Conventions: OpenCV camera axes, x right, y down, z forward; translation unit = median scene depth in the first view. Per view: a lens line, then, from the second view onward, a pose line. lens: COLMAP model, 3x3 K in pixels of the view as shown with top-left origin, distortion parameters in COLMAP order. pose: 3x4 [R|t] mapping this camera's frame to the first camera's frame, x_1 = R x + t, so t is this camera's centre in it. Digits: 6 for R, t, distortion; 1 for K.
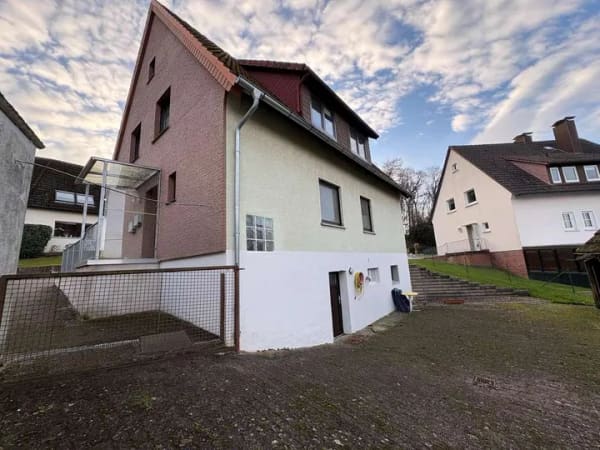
lens RADIAL K [[238.9, 0, 300.0], [0, 238.9, 225.0], [0, 0, 1]] dist [0.000149, -0.000044]
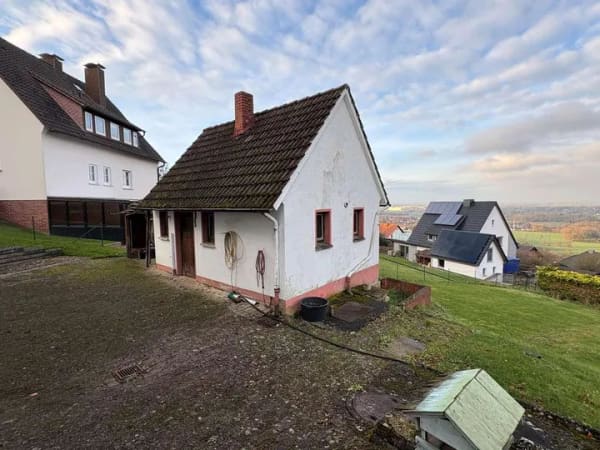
lens RADIAL K [[283.6, 0, 300.0], [0, 283.6, 225.0], [0, 0, 1]] dist [-0.001821, -0.000363]
pose [[-0.009586, -0.024042, 0.999665, -0.035798], [-0.166831, 0.985738, 0.022107, 0.023577], [-0.985939, -0.166563, -0.013460, 0.158229]]
